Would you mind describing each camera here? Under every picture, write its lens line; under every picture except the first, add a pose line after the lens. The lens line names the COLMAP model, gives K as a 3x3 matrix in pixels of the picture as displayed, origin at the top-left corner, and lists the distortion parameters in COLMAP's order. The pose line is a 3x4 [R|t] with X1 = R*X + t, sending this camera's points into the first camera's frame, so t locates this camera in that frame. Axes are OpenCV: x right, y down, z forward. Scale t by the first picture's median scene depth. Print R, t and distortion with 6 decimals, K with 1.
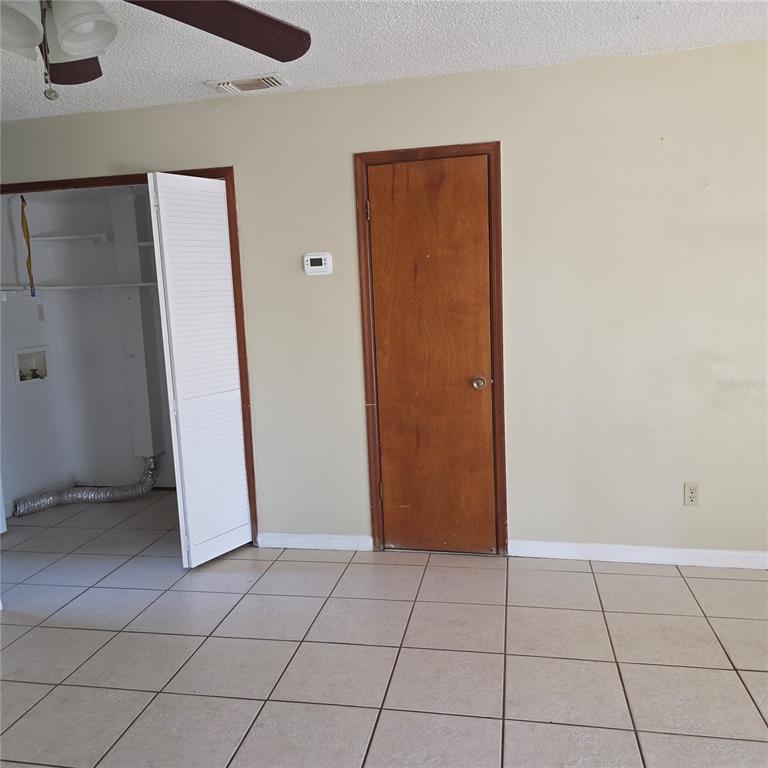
lens RADIAL K [[730.3, 0, 384.0], [0, 730.3, 384.0], [0, 0, 1]] dist [-0.004142, -0.009437]
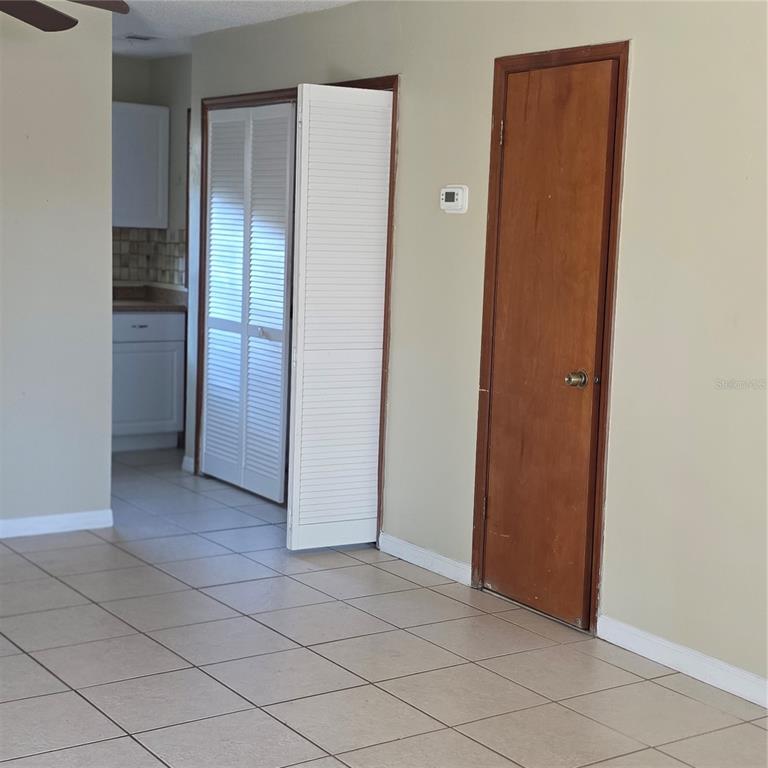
lens RADIAL K [[1319.3, 0, 384.0], [0, 1319.3, 384.0], [0, 0, 1]] dist [-0.062099, -0.204879]
pose [[0.714888, 0.148128, -0.683369, 0.846827], [-0.152897, 0.986769, 0.053945, -0.035831], [0.682318, 0.065921, 0.728077, -0.052460]]
